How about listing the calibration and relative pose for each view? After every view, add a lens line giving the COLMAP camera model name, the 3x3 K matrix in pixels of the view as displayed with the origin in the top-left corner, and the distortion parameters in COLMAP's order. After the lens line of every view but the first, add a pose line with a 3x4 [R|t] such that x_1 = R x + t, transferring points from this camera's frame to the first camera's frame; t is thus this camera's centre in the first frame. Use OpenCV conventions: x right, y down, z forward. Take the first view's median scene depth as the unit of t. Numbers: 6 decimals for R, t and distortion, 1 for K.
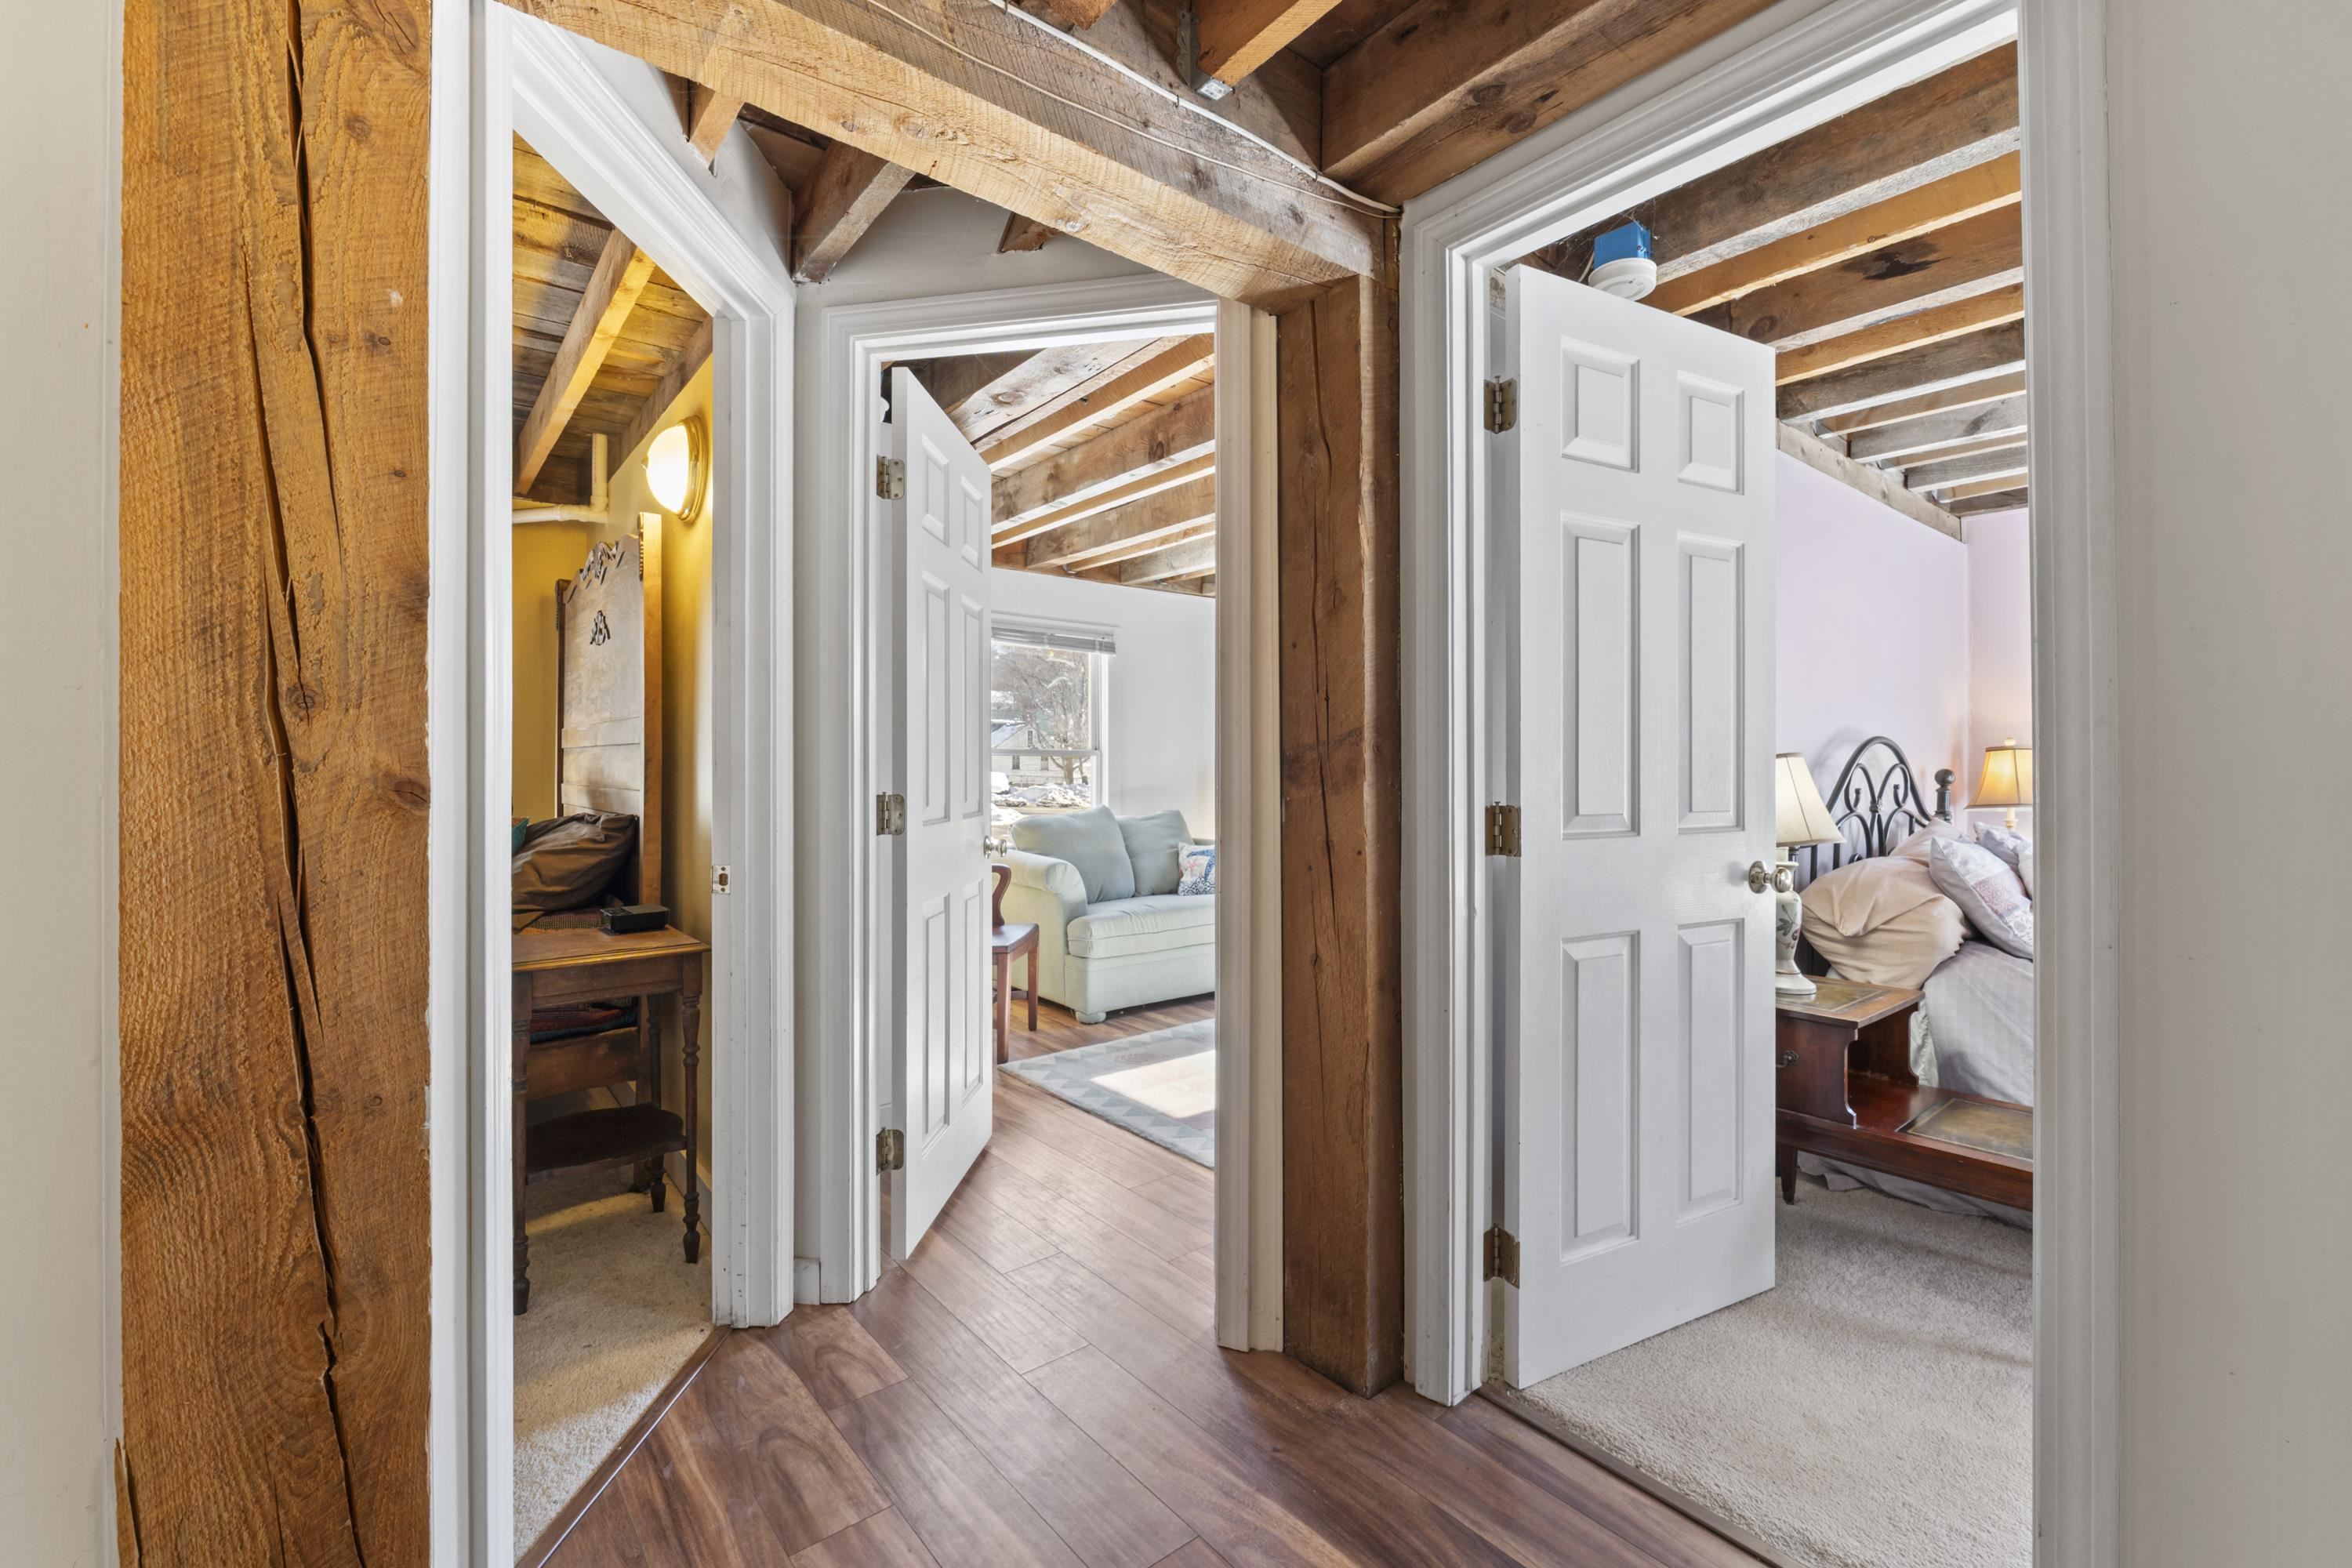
lens RADIAL K [[993.0, 0, 1171.1], [0, 993.0, 769.2], [0, 0, 1]] dist [-0.008820, -0.000096]
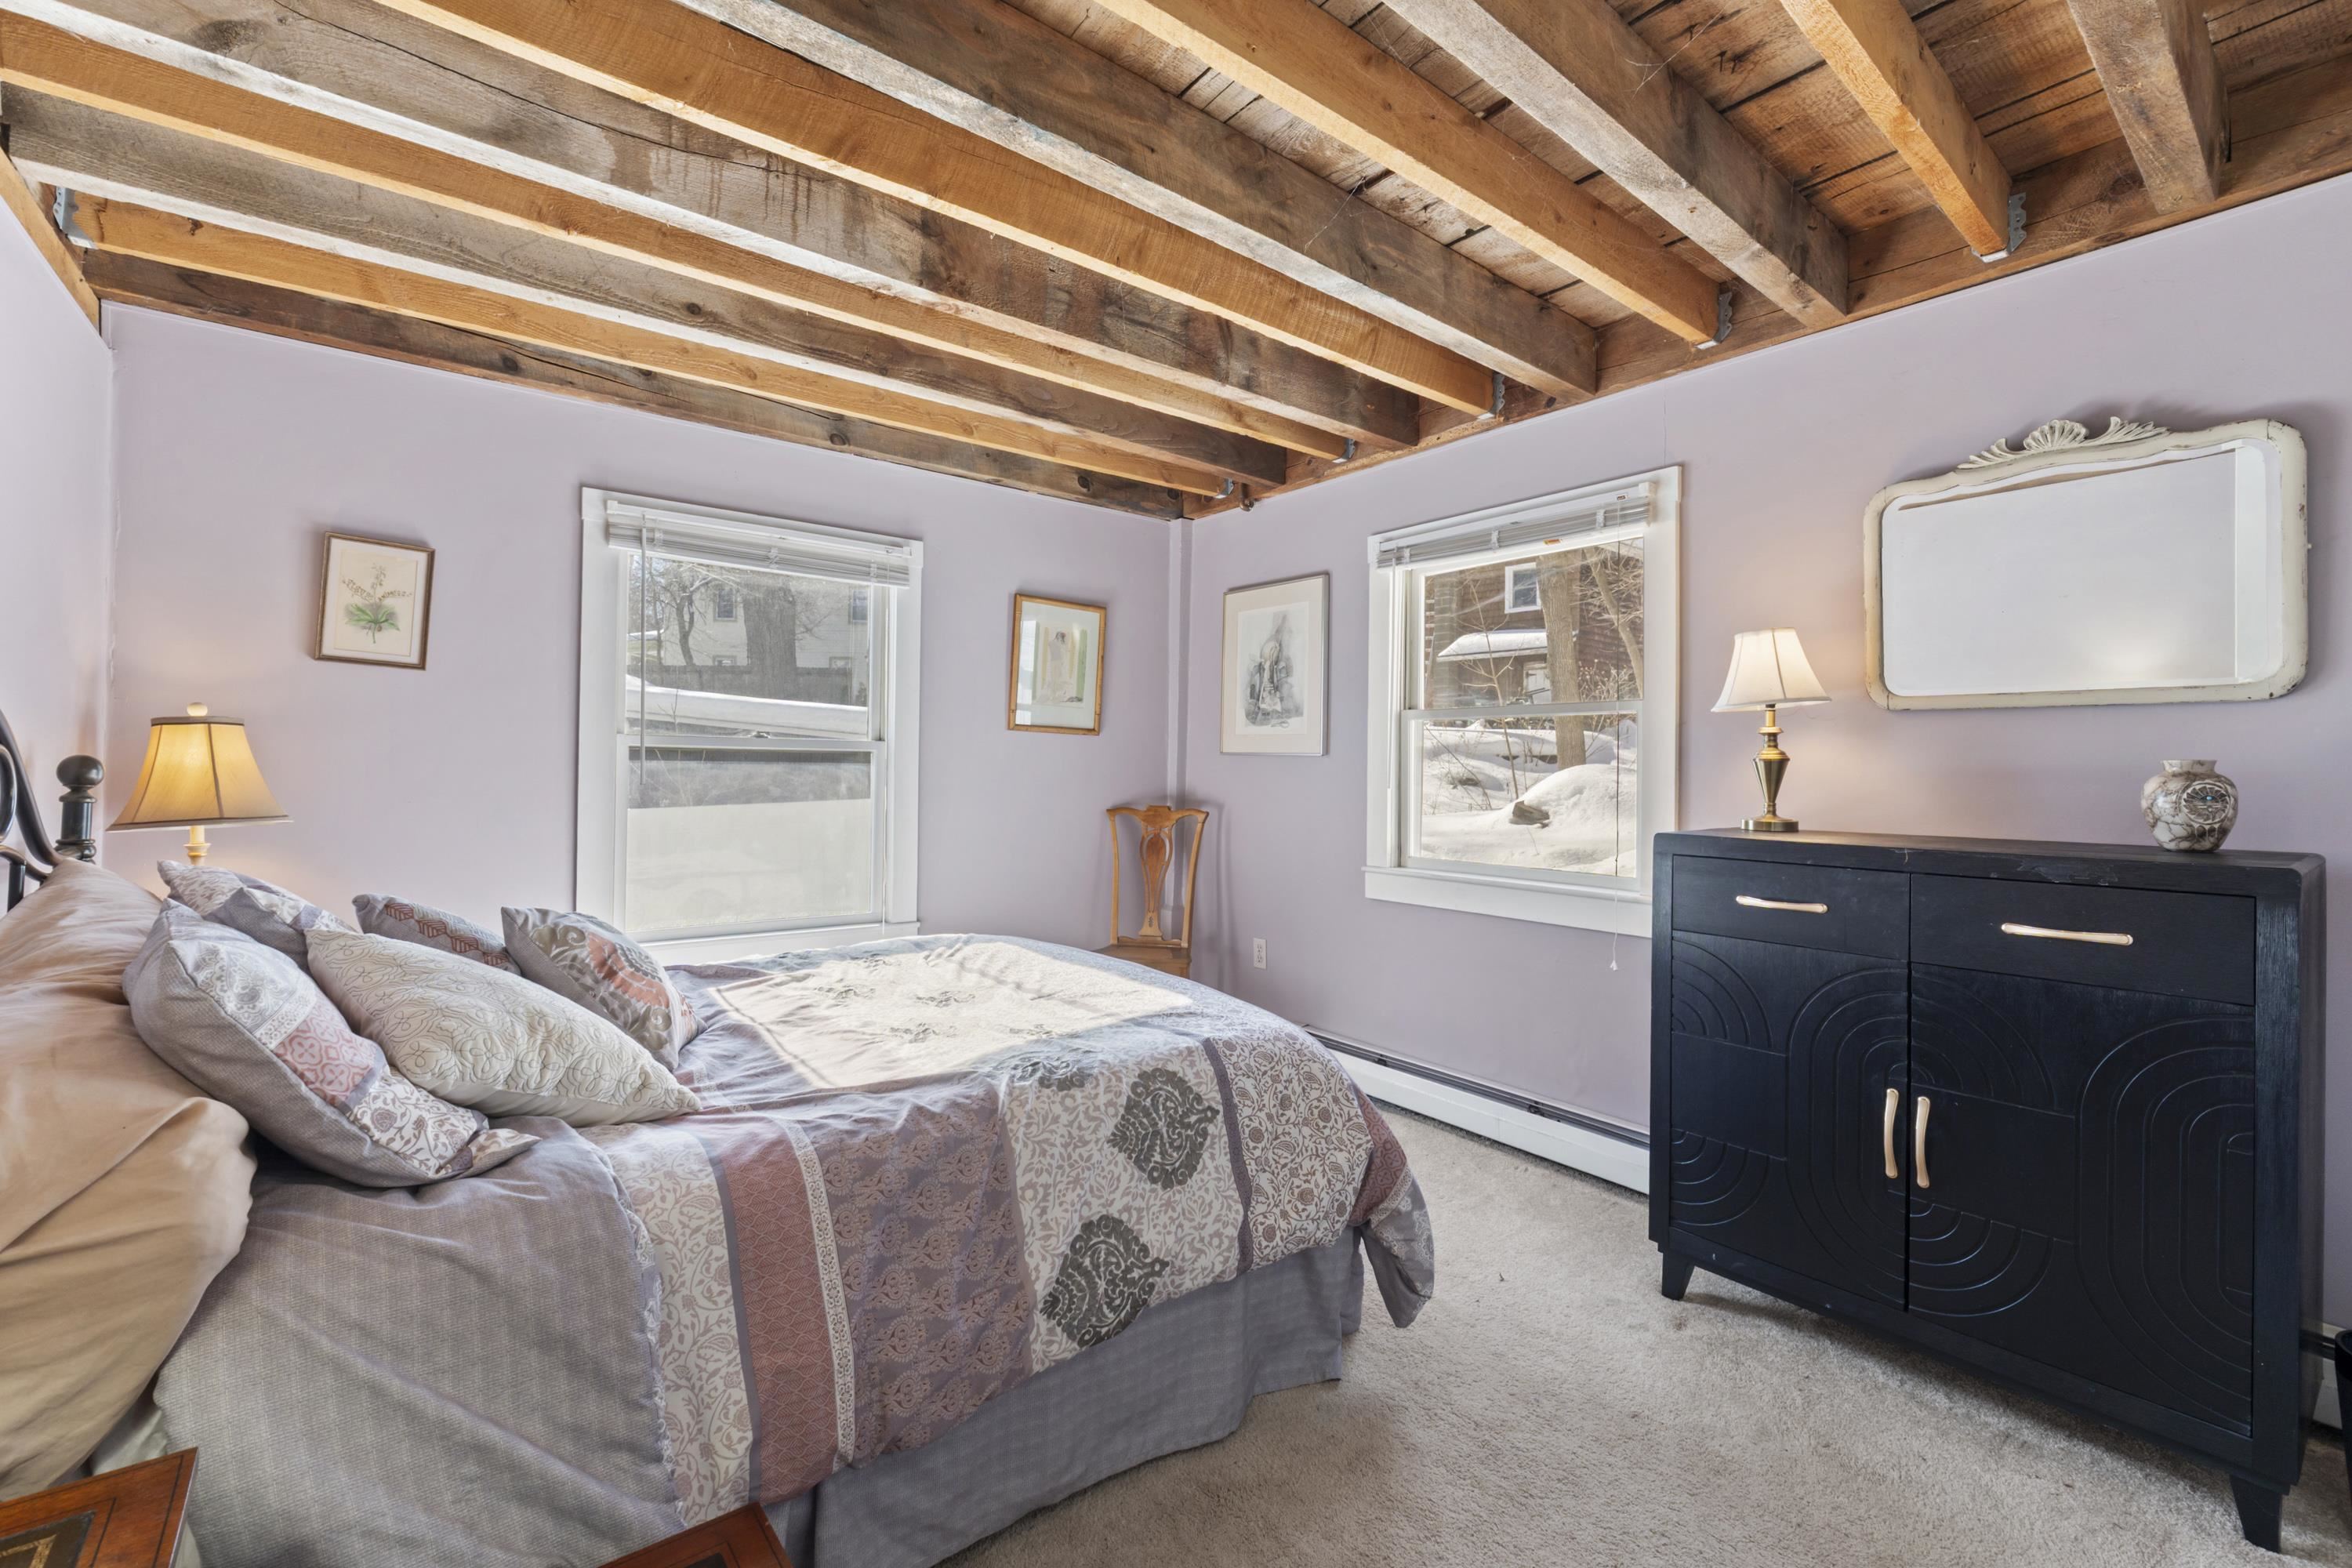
lens RADIAL K [[993.0, 0, 1152.4], [0, 993.0, 770.0], [0, 0, 1]] dist [-0.008820, -0.000096]
pose [[0.008441, -0.003078, 0.999960, 0.549178], [-0.016522, 0.999858, 0.003217, -0.007091], [-0.999828, -0.016548, 0.008388, 0.856446]]
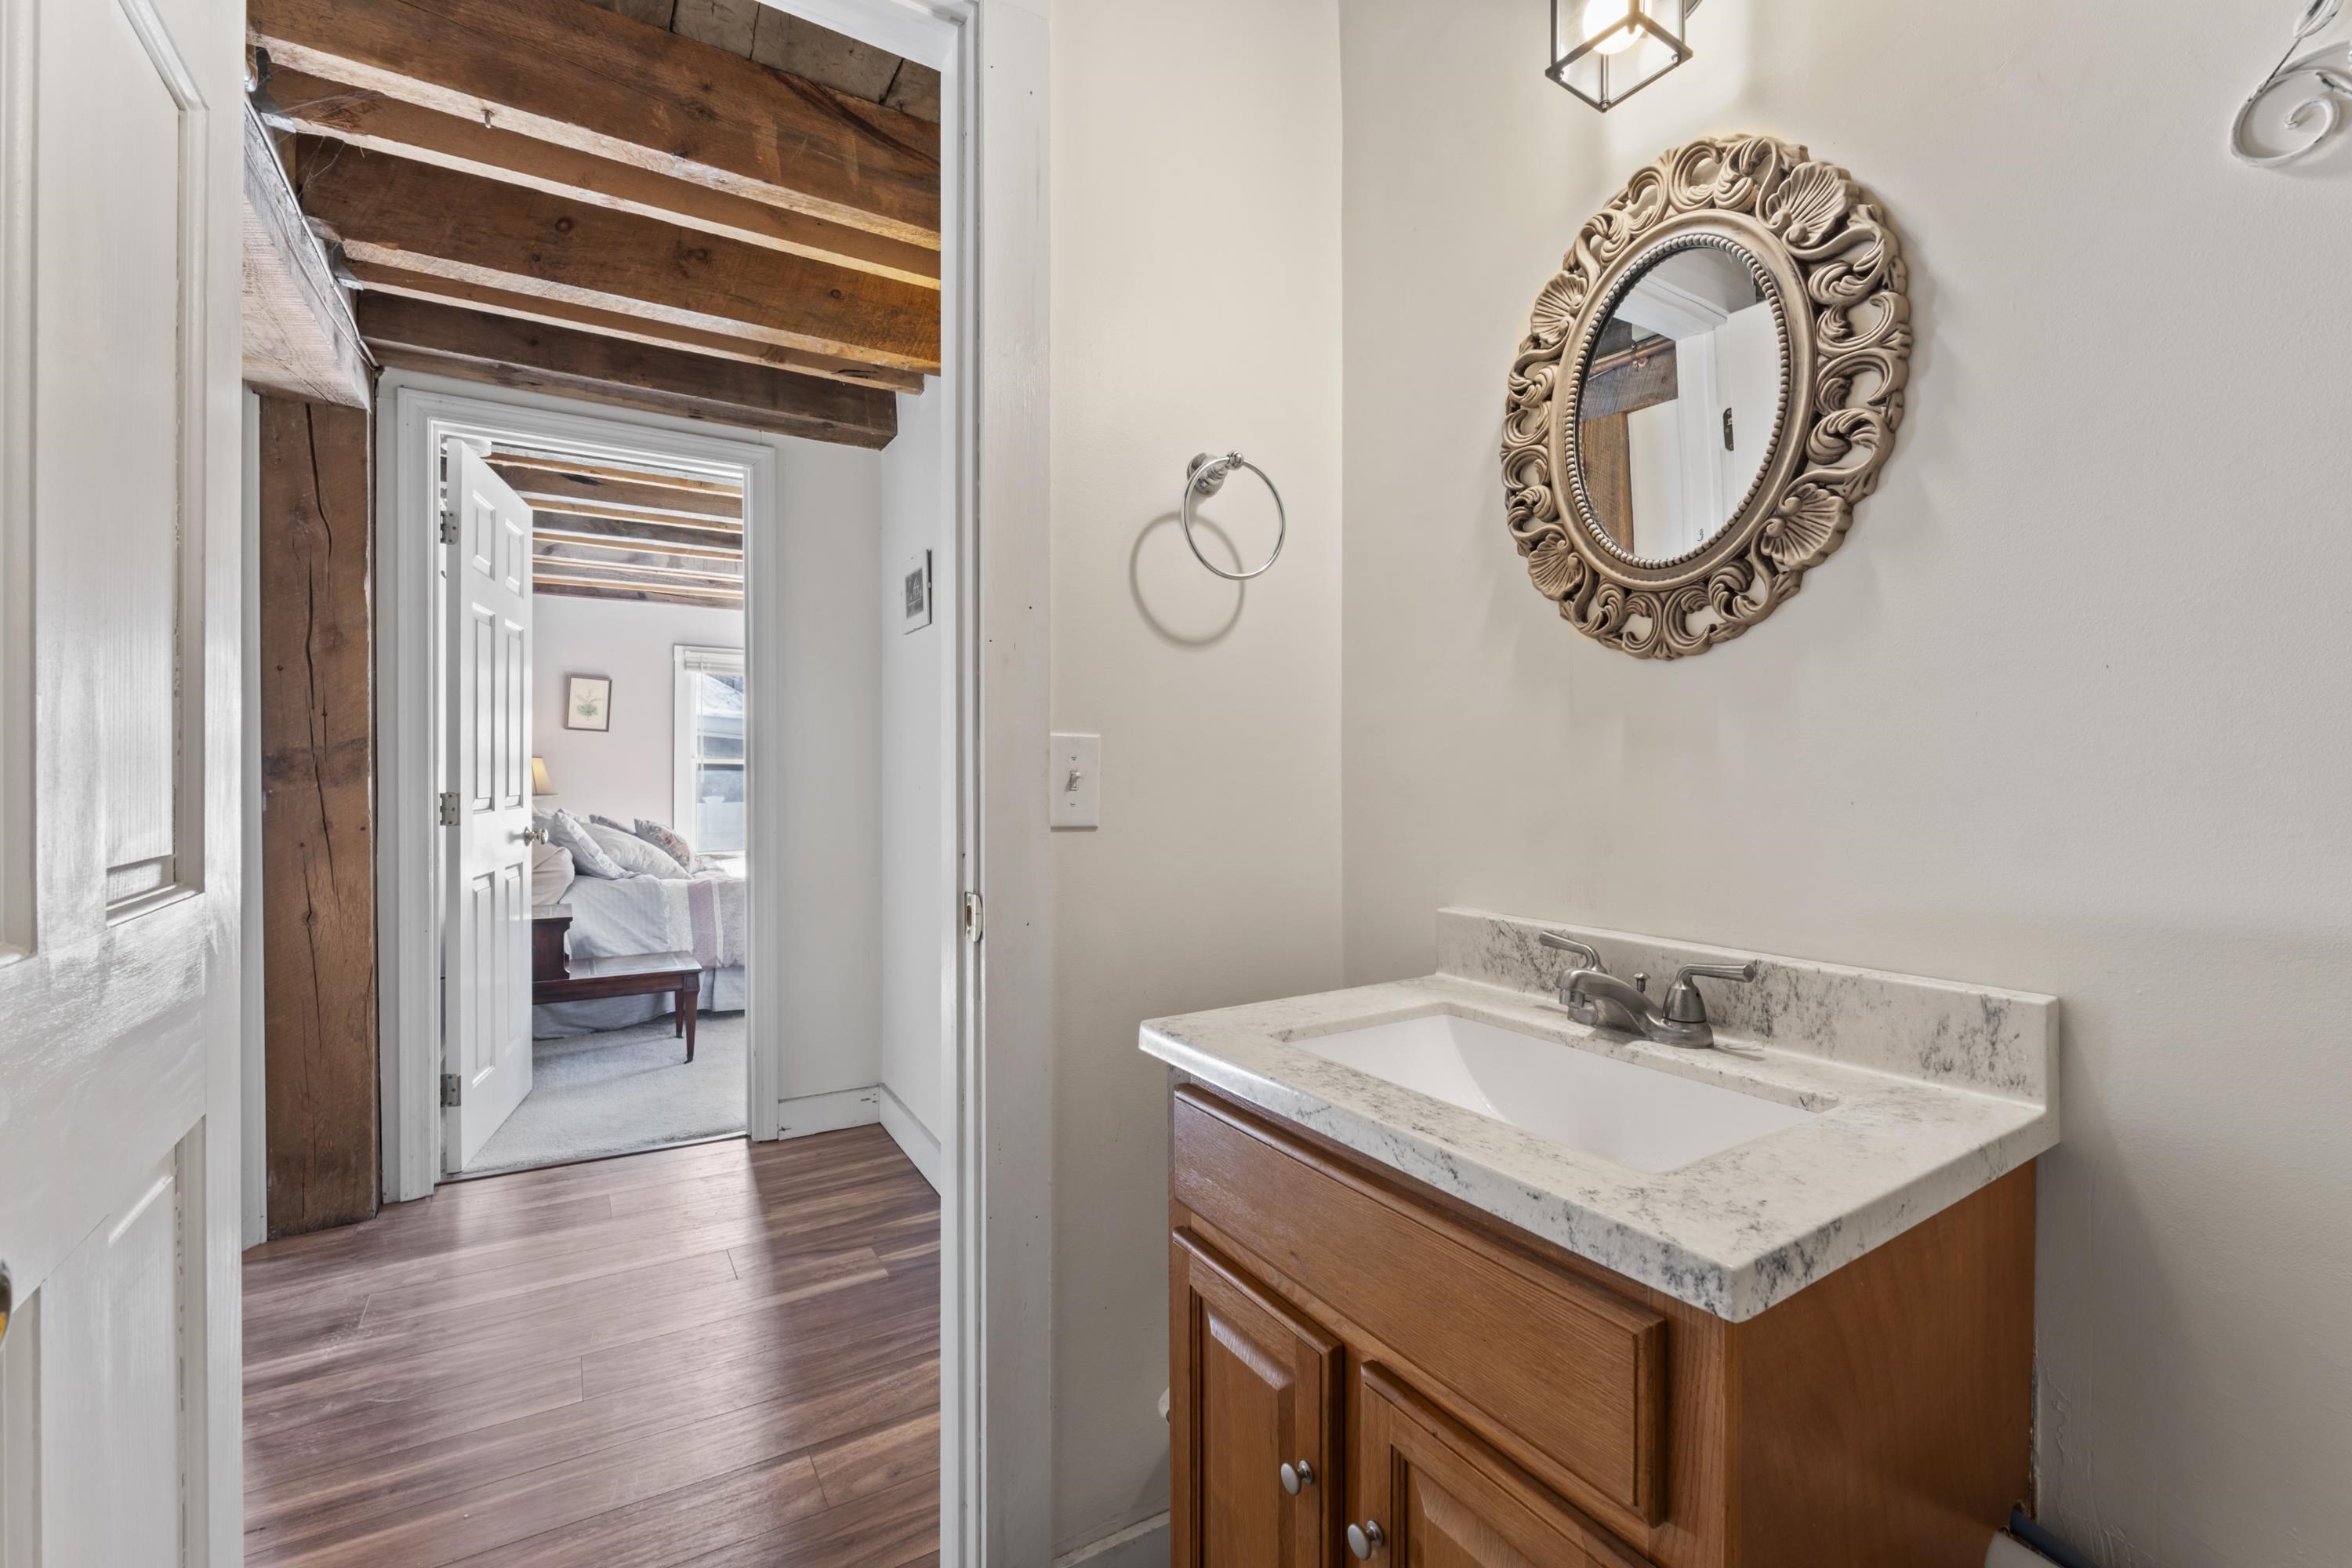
lens RADIAL K [[993.0, 0, 1175.3], [0, 993.0, 782.9], [0, 0, 1]] dist [-0.008820, -0.000096]
pose [[0.118114, -0.007934, 0.992968, -0.979734], [-0.004484, 0.999954, 0.008523, 0.003766], [-0.992990, -0.005459, 0.118073, -0.266089]]
